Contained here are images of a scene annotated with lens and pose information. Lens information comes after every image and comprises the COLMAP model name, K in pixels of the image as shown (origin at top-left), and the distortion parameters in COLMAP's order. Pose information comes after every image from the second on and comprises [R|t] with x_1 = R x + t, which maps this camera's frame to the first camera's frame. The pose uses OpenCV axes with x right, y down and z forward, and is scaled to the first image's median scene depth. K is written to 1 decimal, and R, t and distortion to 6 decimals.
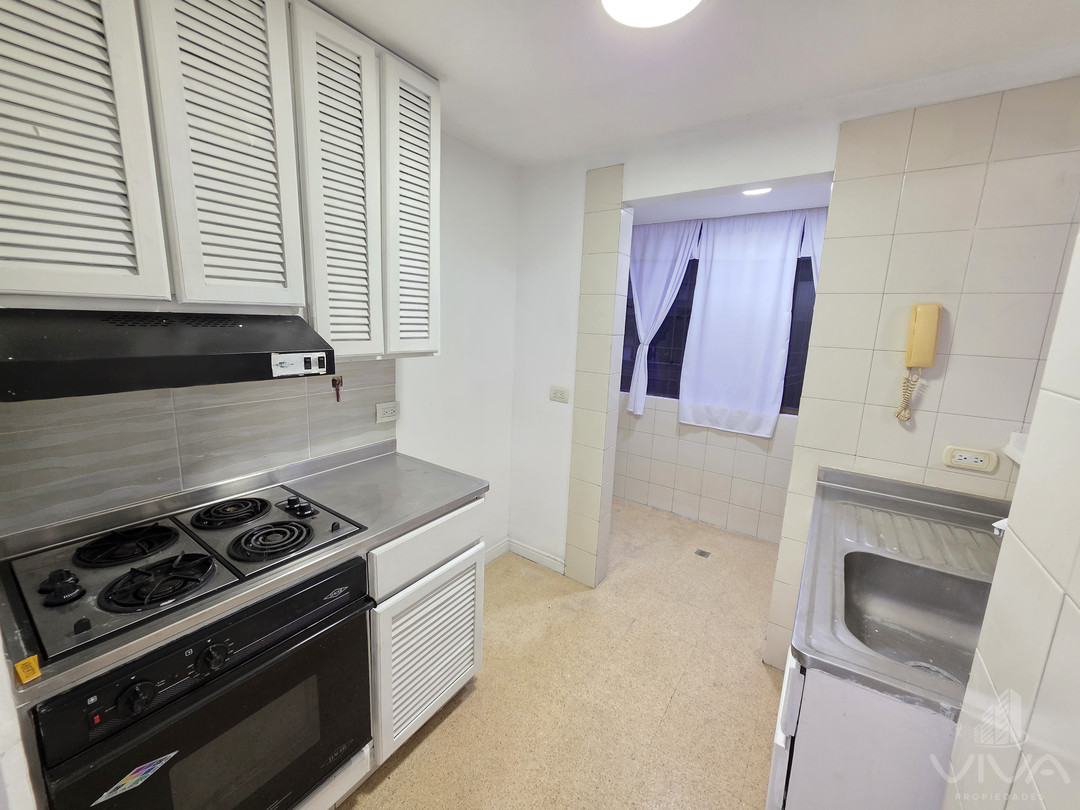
lens RADIAL K [[432.3, 0, 532.1], [0, 432.3, 391.3], [0, 0, 1]] dist [0.004150, 0.000133]
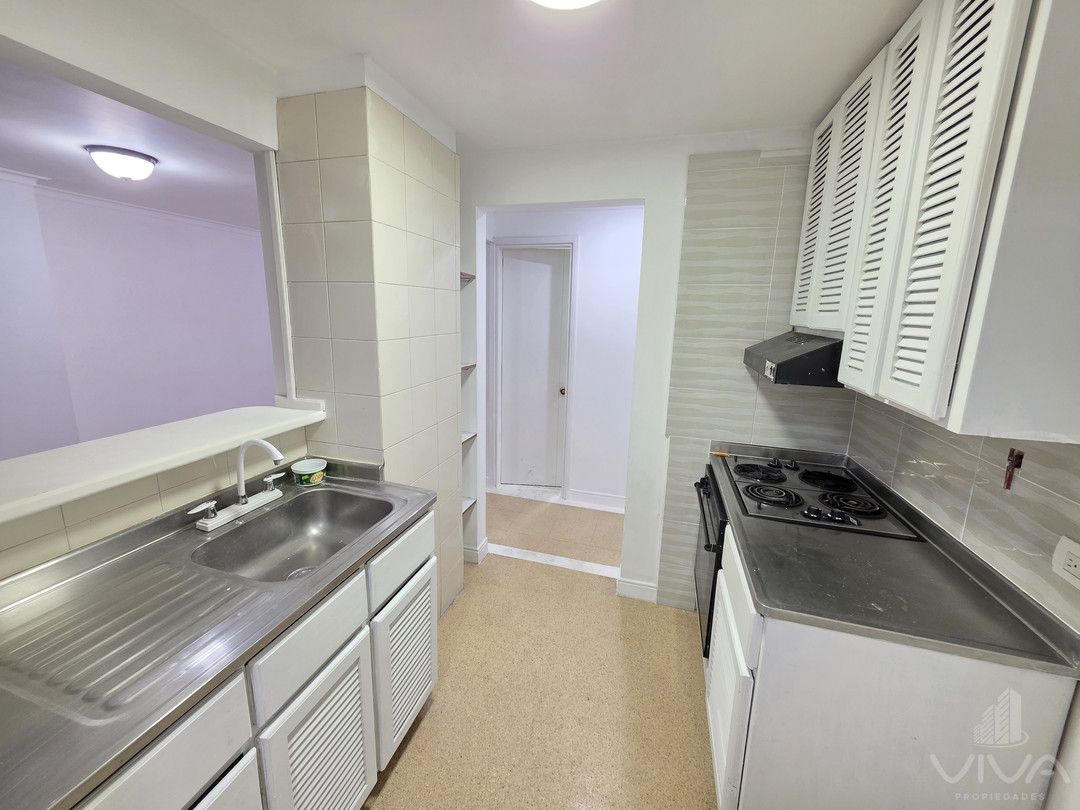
lens RADIAL K [[432.3, 0, 532.1], [0, 432.3, 391.3], [0, 0, 1]] dist [0.004150, 0.000133]
pose [[-0.948248, 0.005652, -0.317480, 0.400050], [-0.104873, 0.938160, 0.329936, -0.243609], [0.299712, 0.346156, -0.889016, 1.307746]]
